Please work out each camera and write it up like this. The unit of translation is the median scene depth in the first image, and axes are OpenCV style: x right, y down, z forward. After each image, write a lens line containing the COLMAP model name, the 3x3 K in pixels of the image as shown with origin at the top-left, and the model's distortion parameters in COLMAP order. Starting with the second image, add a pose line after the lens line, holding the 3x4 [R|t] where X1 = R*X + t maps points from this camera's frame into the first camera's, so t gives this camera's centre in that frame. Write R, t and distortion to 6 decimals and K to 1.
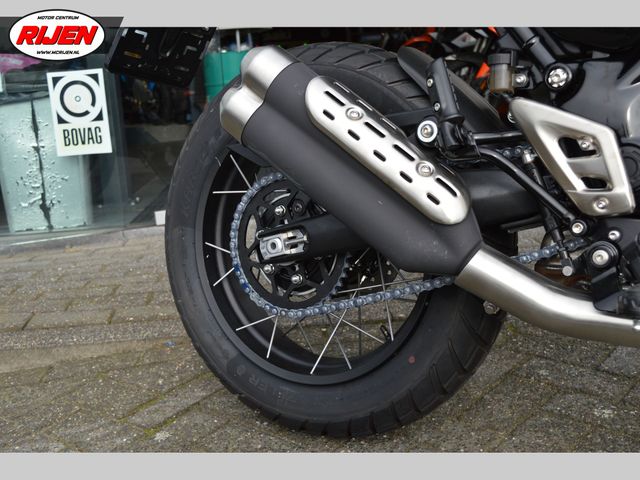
lens RADIAL K [[782.8, 0, 320.0], [0, 782.8, 240.0], [0, 0, 1]] dist [-0.035493, -0.033794]
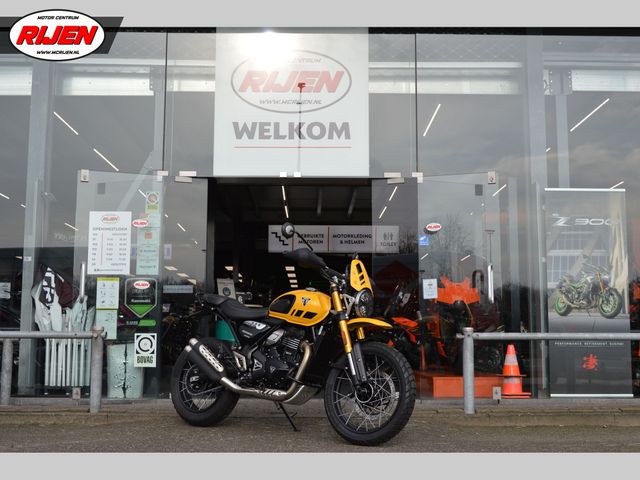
lens RADIAL K [[894.8, 0, 320.0], [0, 894.8, 240.0], [0, 0, 1]] dist [-0.011100, -0.015329]
pose [[0.995233, 0.067448, -0.070436, 0.431127], [-0.085900, 0.948239, -0.305720, 0.333662], [0.046170, 0.310313, 0.949513, -1.823159]]
